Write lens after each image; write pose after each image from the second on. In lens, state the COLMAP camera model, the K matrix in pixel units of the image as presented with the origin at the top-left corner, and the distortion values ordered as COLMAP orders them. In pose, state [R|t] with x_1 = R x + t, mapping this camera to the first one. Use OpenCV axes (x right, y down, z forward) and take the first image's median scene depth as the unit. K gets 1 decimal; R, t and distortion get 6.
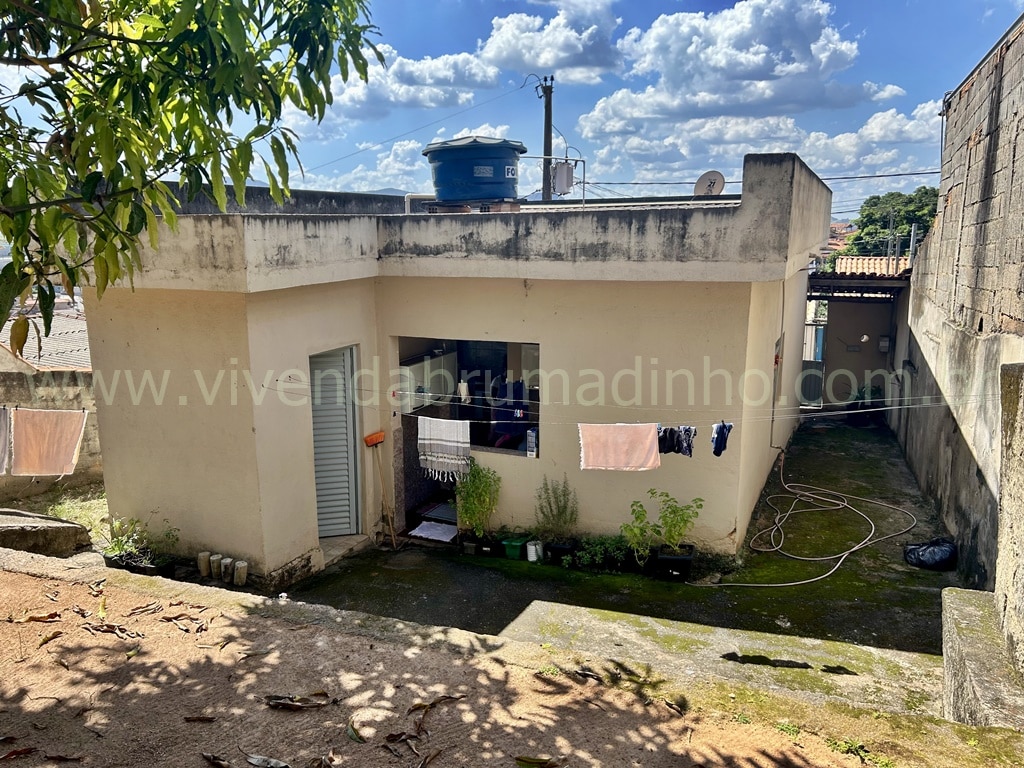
lens RADIAL K [[789.0, 0, 510.5], [0, 789.0, 385.8], [0, 0, 1]] dist [0.043256, -0.035287]
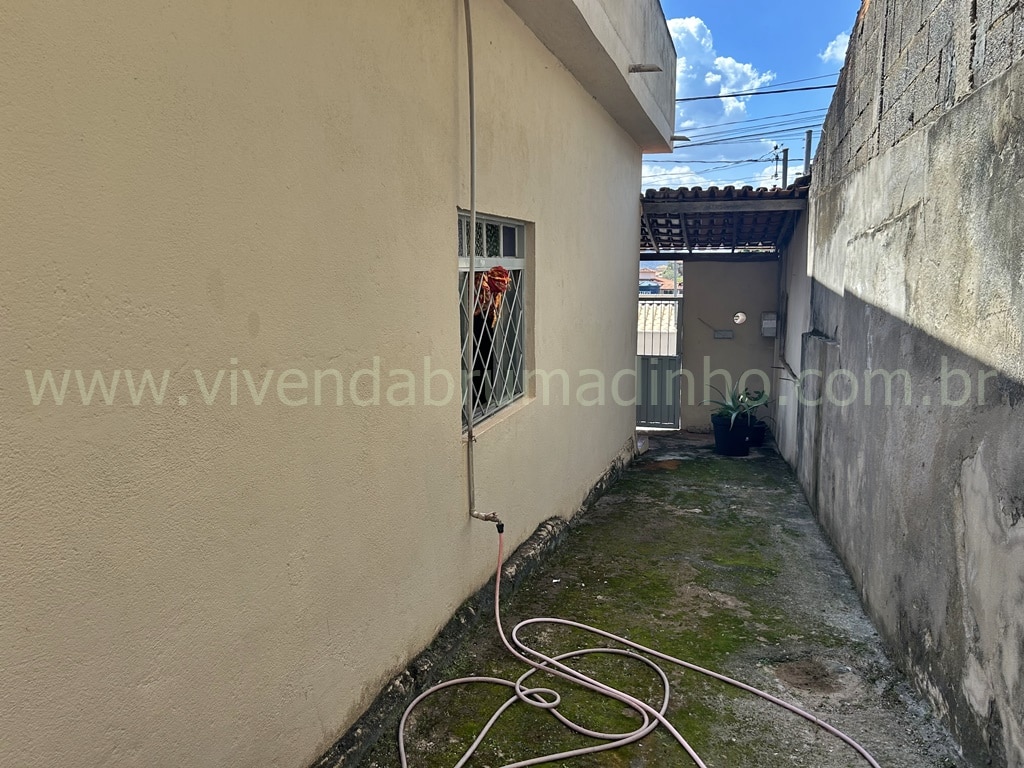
lens RADIAL K [[789.0, 0, 513.6], [0, 789.0, 382.1], [0, 0, 1]] dist [0.043256, -0.035287]
pose [[0.992157, -0.010339, 0.124567, 0.232743], [0.017140, 0.998413, -0.053644, 0.028444], [-0.123815, 0.055358, 0.990760, 0.495886]]
